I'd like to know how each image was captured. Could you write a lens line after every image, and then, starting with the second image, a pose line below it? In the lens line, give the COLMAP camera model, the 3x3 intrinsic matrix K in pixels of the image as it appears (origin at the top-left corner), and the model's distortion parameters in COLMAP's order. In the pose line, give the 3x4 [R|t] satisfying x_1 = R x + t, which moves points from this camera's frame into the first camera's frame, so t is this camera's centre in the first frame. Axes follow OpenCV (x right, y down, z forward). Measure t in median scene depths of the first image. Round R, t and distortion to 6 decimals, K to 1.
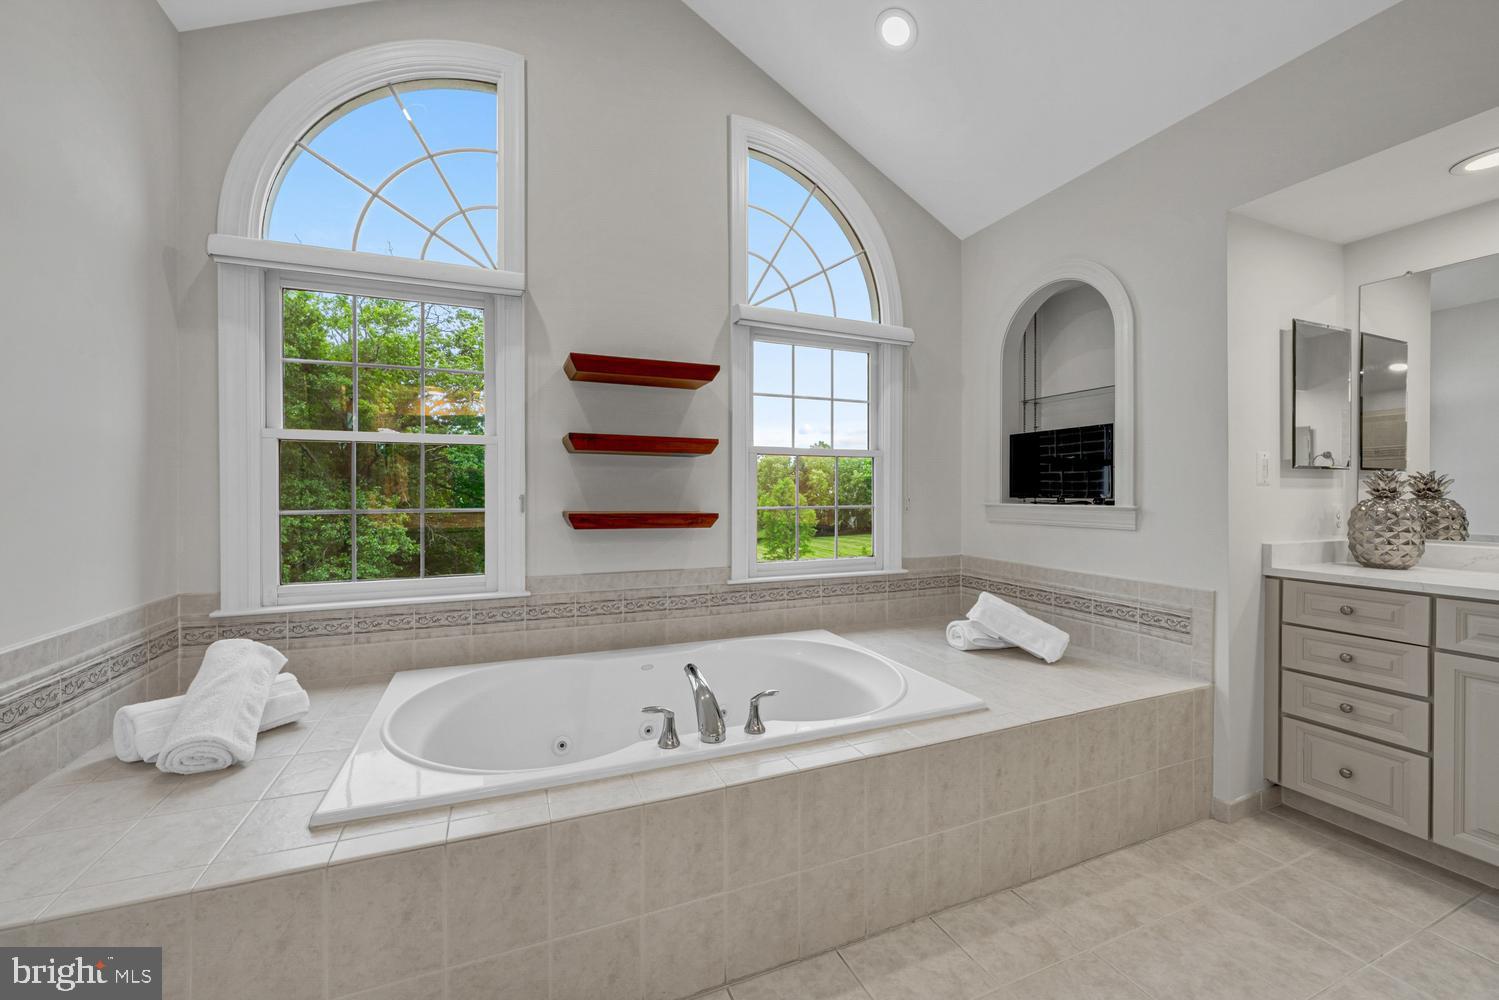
lens RADIAL K [[589.3, 0, 748.4], [0, 589.3, 497.9], [0, 0, 1]] dist [0.002855, 0.000217]
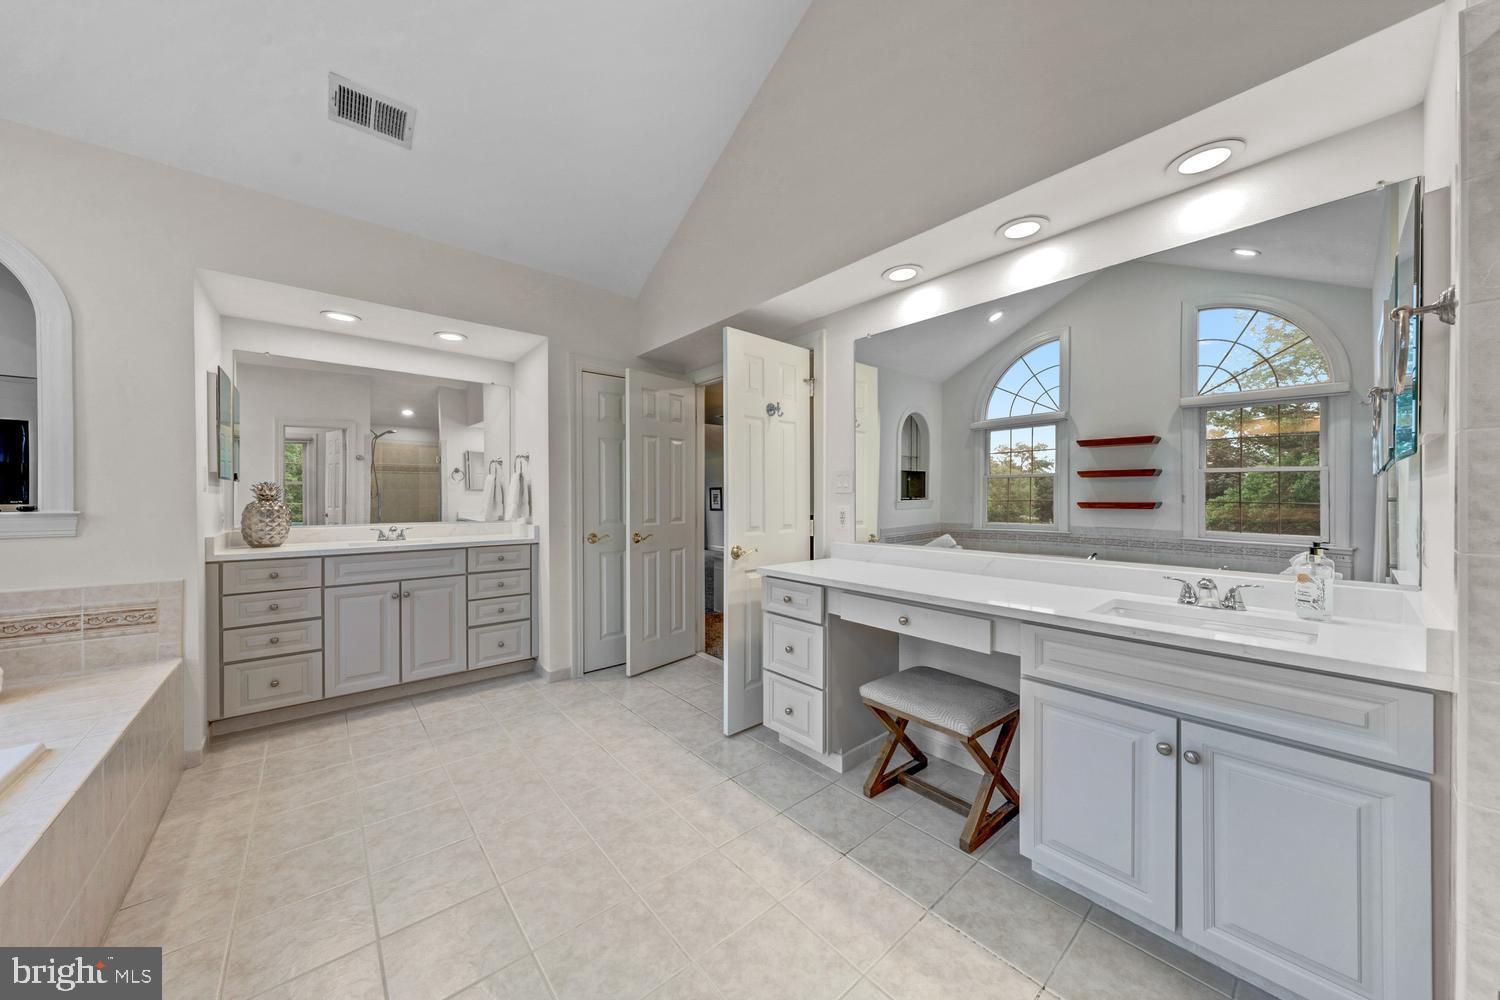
lens RADIAL K [[510.1, 0, 749.7], [0, 510.1, 496.0], [0, 0, 1]] dist [-0.001141, -0.000107]
pose [[-0.293290, -0.004031, 0.956015, -0.535733], [0.004471, 0.999974, 0.005588, -0.012497], [-0.956013, 0.005913, -0.293264, 0.206316]]
